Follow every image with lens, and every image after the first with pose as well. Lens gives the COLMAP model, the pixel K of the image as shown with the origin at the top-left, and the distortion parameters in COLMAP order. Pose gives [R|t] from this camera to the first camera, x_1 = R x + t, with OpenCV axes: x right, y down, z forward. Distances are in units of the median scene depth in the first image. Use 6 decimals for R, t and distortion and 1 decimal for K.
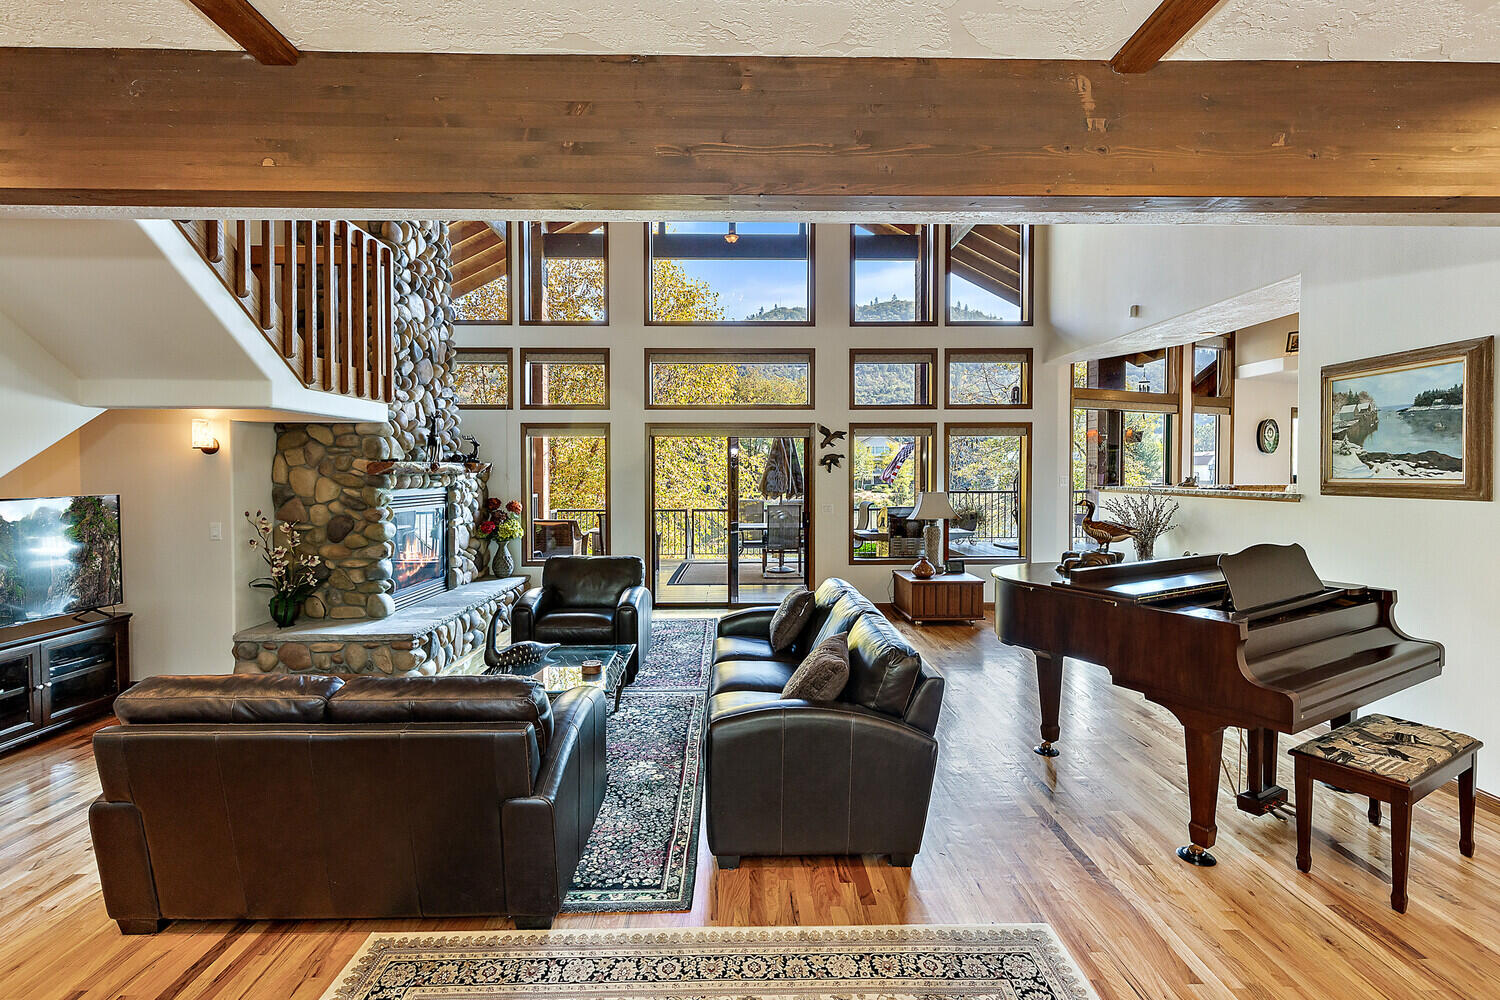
lens RADIAL K [[672.9, 0, 751.2], [0, 672.9, 482.1], [0, 0, 1]] dist [0.002732, 0.001075]
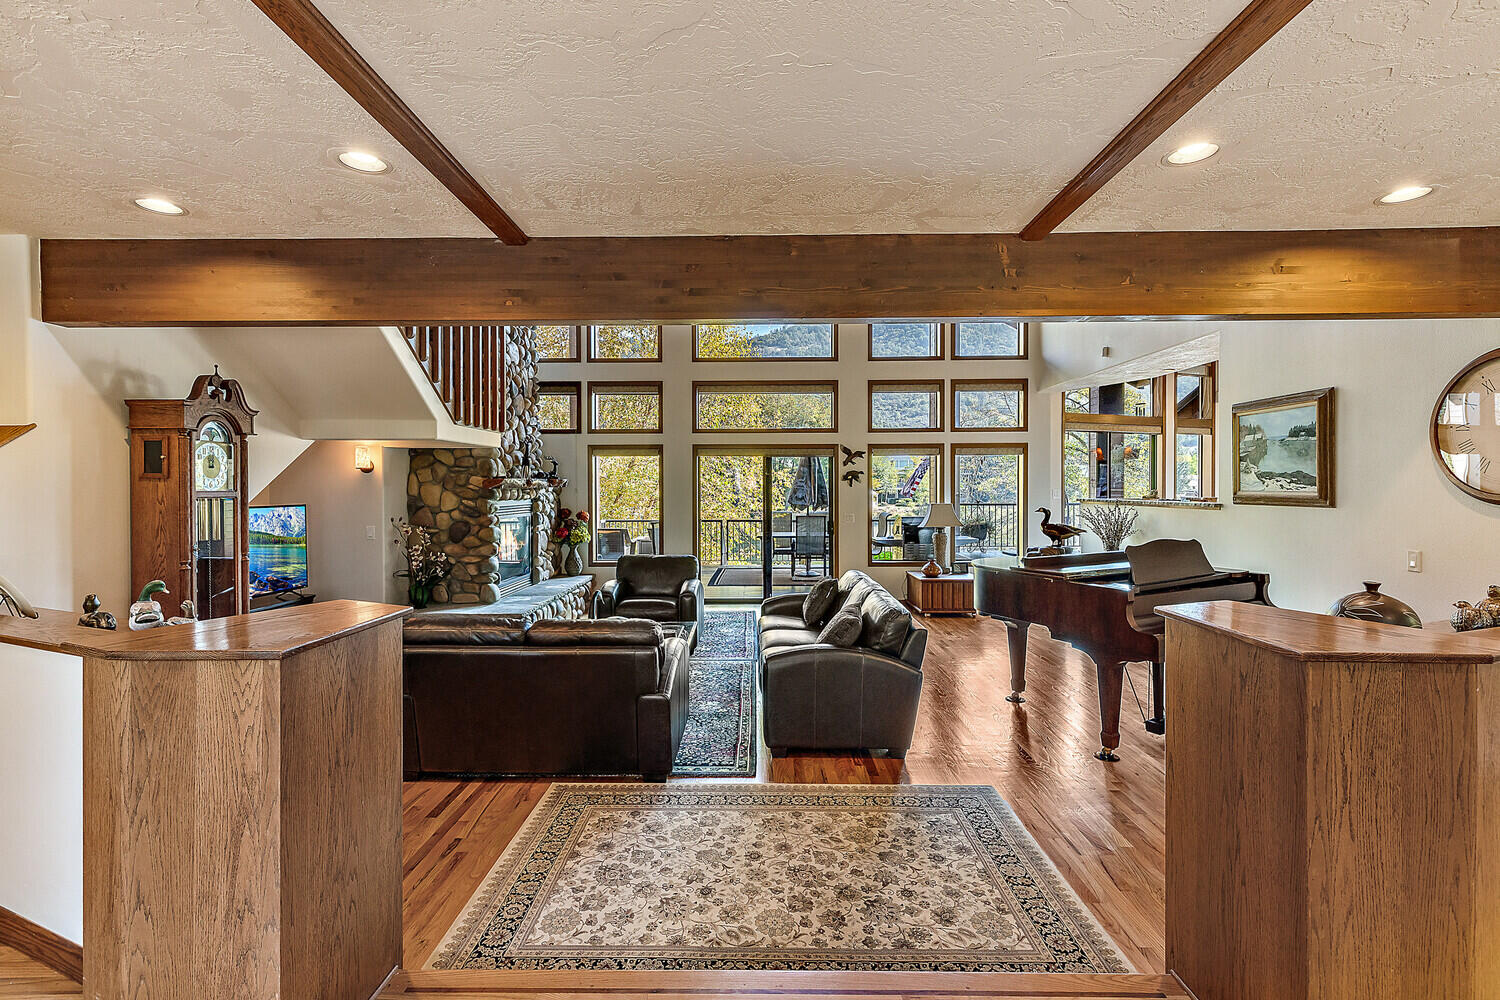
lens RADIAL K [[672.9, 0, 753.5], [0, 672.9, 486.2], [0, 0, 1]] dist [0.002732, 0.001075]
pose [[0.999466, -0.000923, -0.032666, -0.026725], [0.000458, 0.999899, -0.014224, 0.002742], [0.032676, 0.014201, 0.999365, -0.317670]]
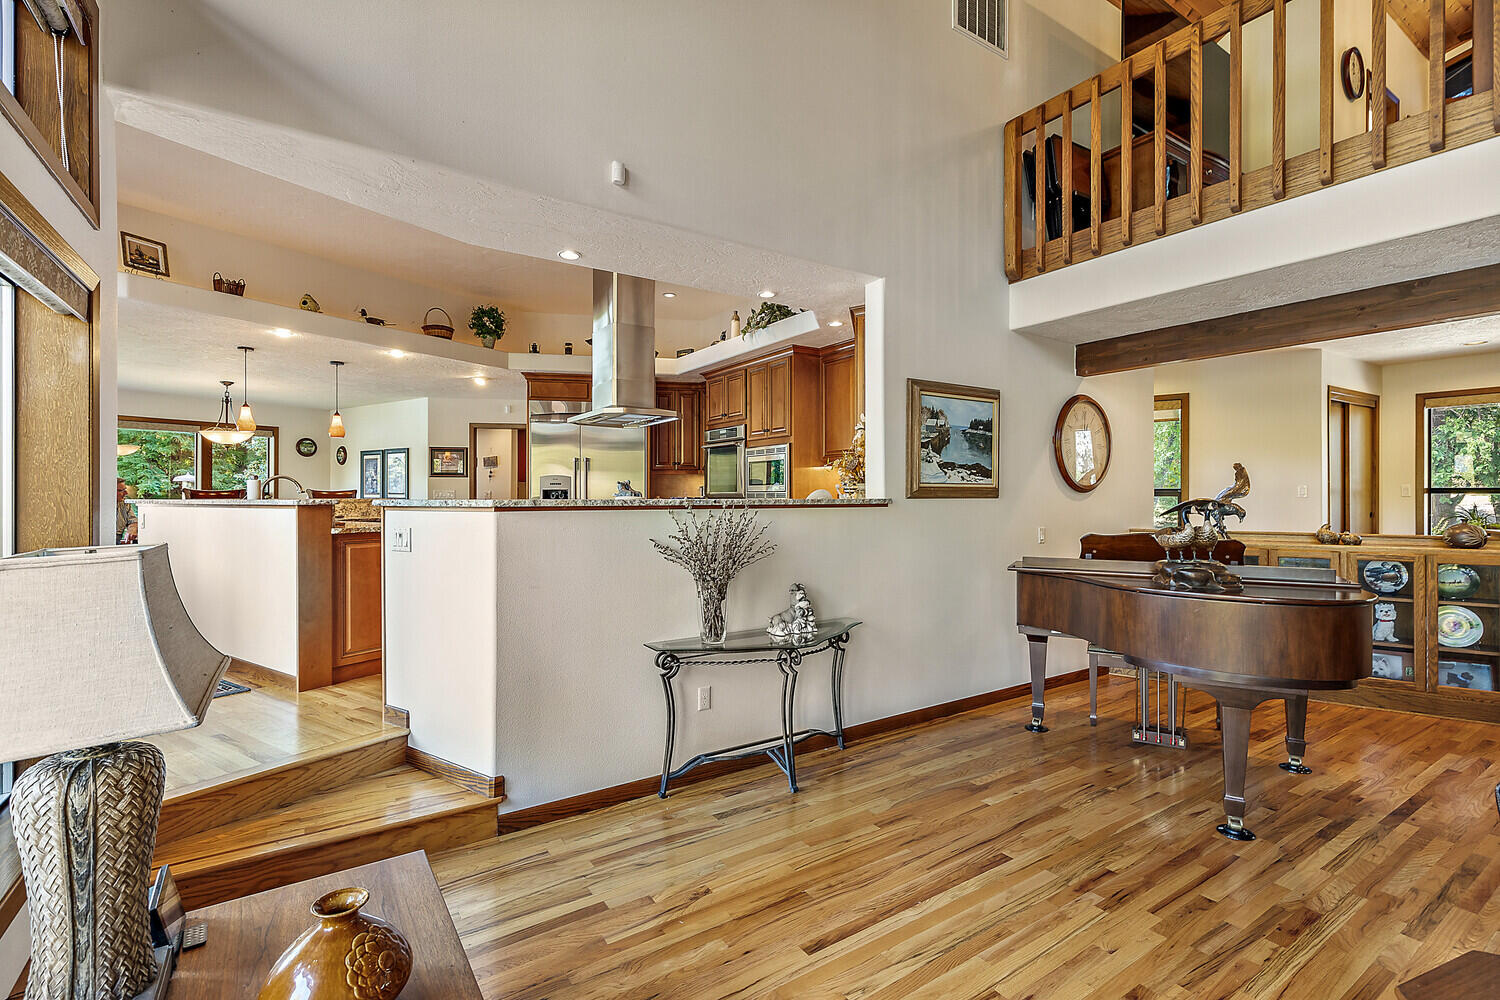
lens RADIAL K [[672.9, 0, 756.4], [0, 672.9, 496.8], [0, 0, 1]] dist [0.002732, 0.001075]
pose [[-0.534272, -0.000914, 0.845312, 0.079093], [0.011531, 0.999898, 0.008369, 0.004614], [-0.845234, 0.014219, -0.534208, 1.799808]]
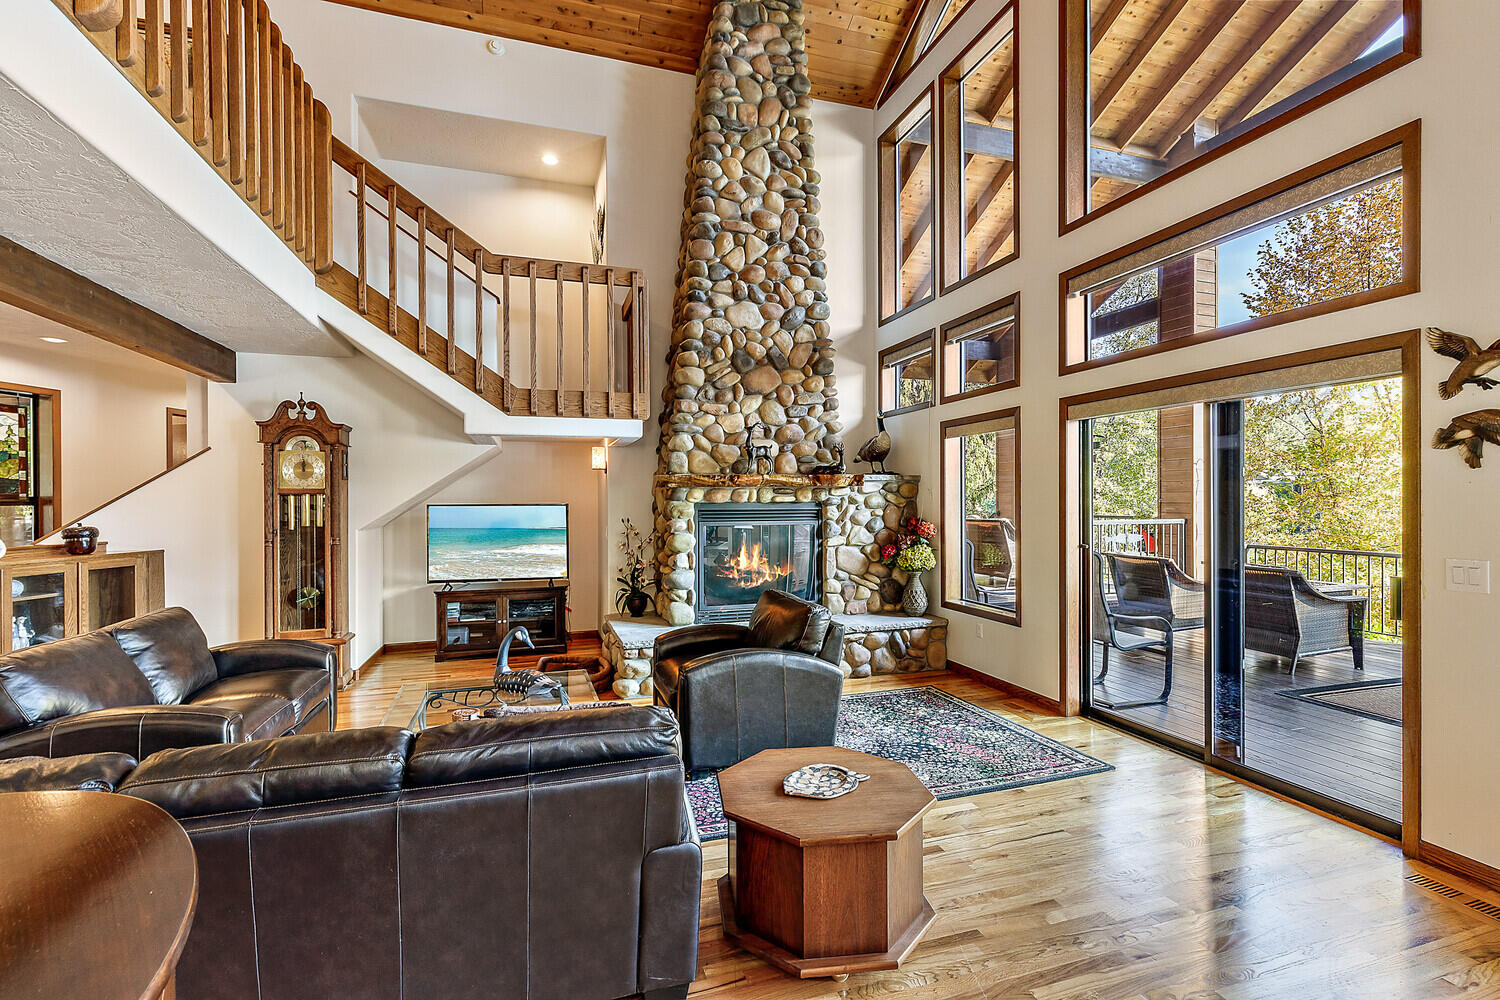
lens RADIAL K [[672.9, 0, 758.3], [0, 672.9, 492.3], [0, 0, 1]] dist [0.002732, 0.001075]
pose [[0.296207, -0.011262, -0.955057, 0.641674], [-0.010424, 0.999833, -0.015023, 0.014126], [0.955067, 0.014405, 0.296040, 1.084126]]
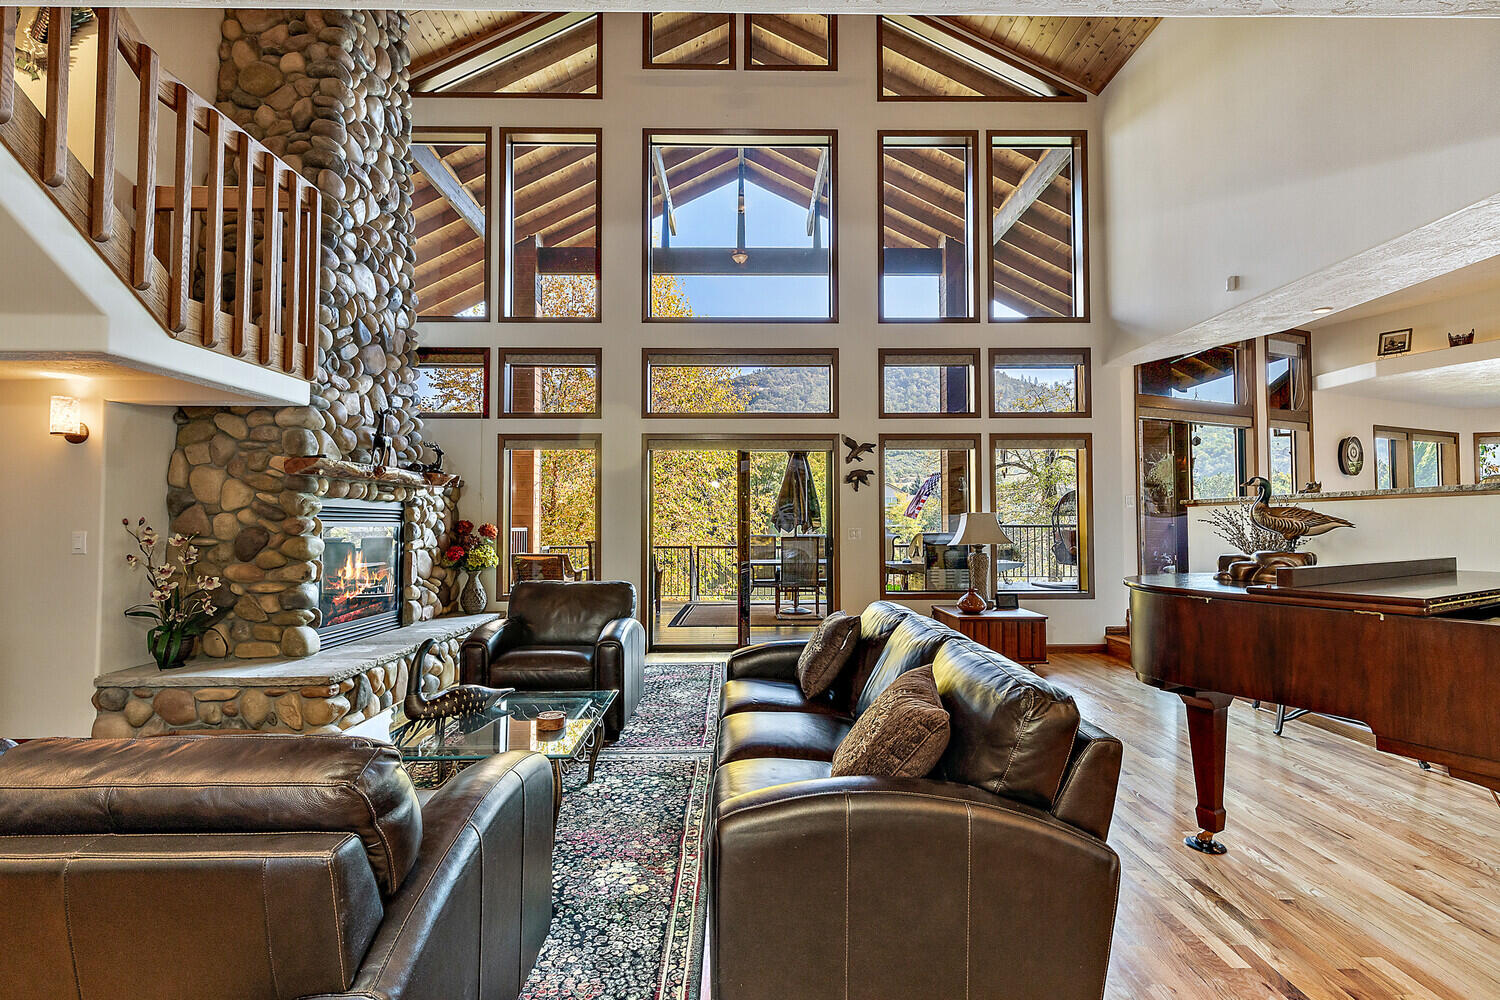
lens RADIAL K [[672.9, 0, 752.7], [0, 672.9, 500.2], [0, 0, 1]] dist [0.002732, 0.001075]
pose [[0.999968, -0.001524, -0.007815, -0.018047], [0.001128, 0.998729, -0.050392, 0.077923], [0.007881, 0.050382, 0.998699, 0.277858]]
